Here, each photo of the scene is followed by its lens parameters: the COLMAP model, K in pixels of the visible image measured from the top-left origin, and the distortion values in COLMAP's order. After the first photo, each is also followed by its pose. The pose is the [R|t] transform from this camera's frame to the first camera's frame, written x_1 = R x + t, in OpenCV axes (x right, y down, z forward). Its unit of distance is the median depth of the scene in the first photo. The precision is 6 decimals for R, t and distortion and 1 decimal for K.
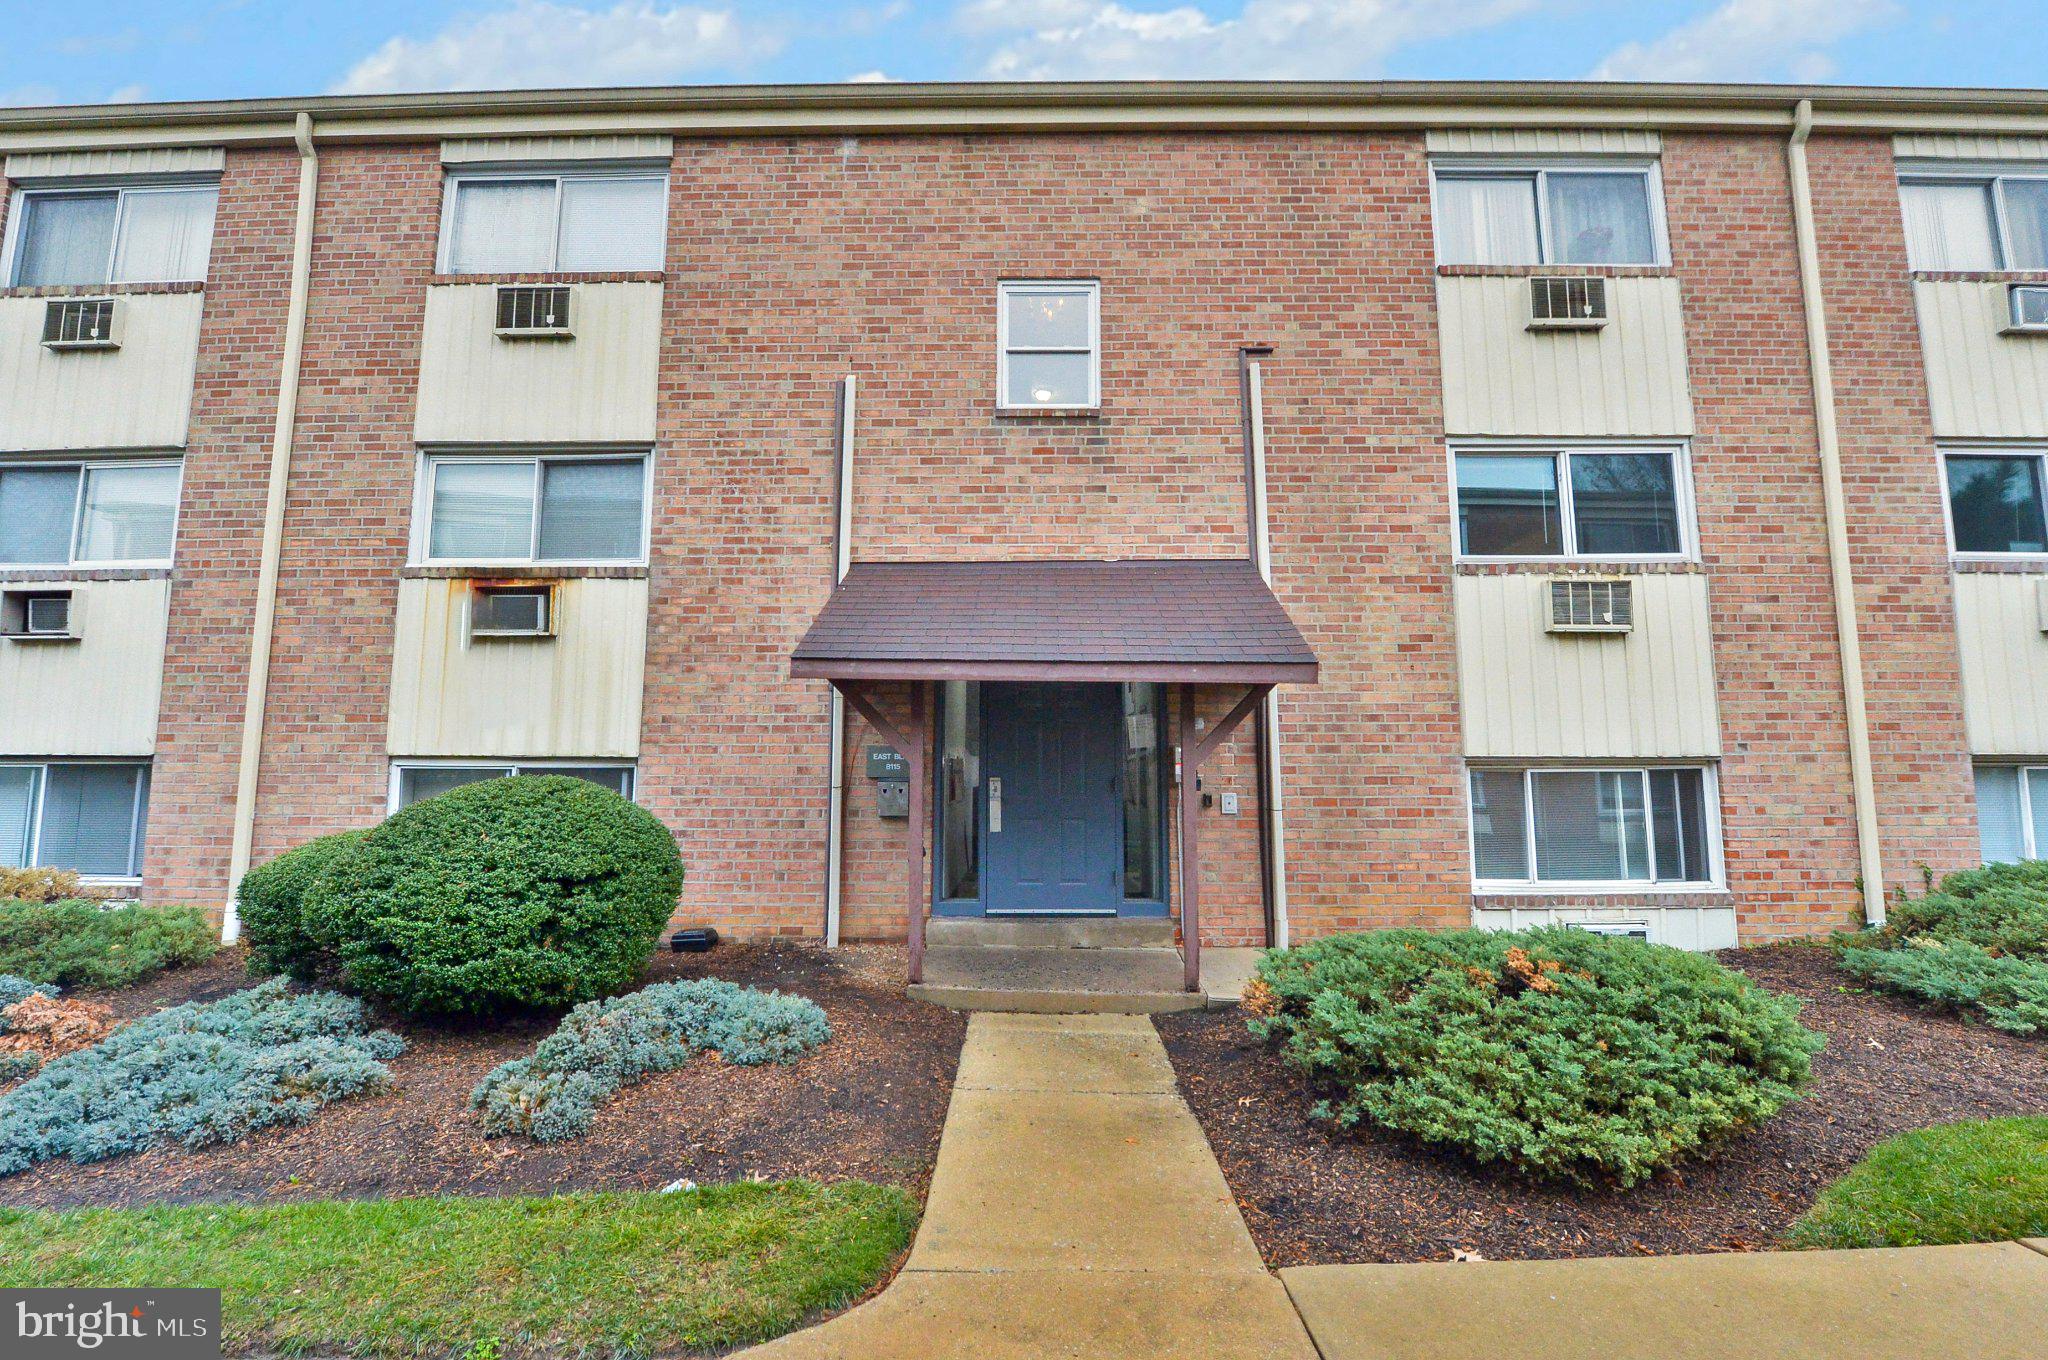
lens RADIAL K [[820.9, 0, 1024.0], [0, 820.9, 680.0], [0, 0, 1]] dist [-0.017114, -0.000161]
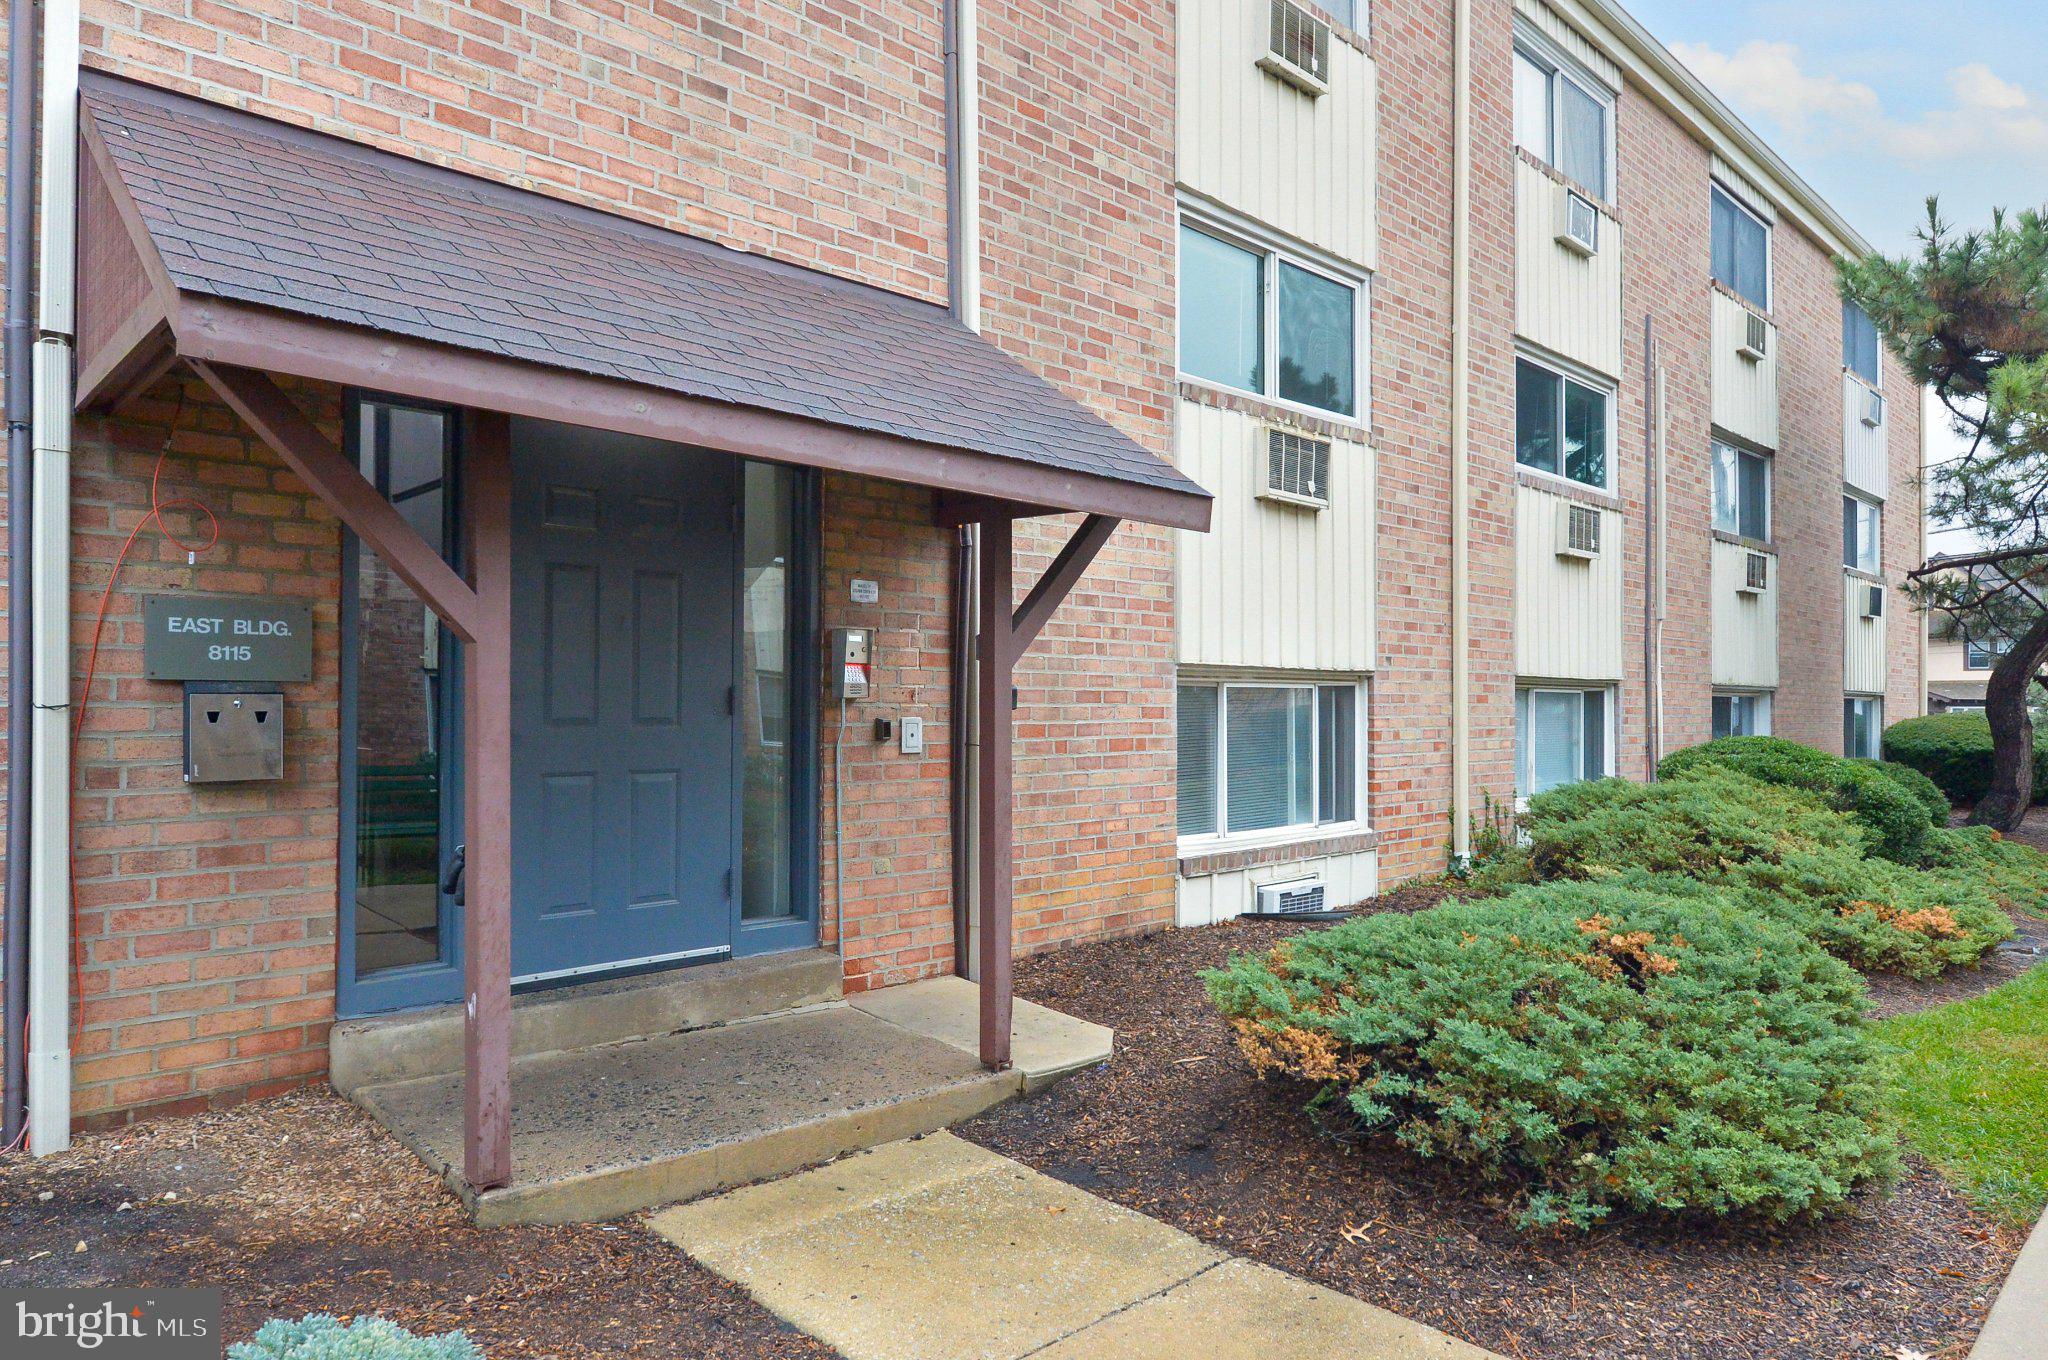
lens RADIAL K [[1272.3, 0, 1024.0], [0, 1272.3, 680.0], [0, 0, 1]] dist [0.001365, -0.003059]
pose [[0.711802, 0.014698, 0.702226, -0.310047], [-0.085394, 0.994175, 0.065750, 0.047445], [-0.697169, -0.106767, 0.708912, 0.321107]]
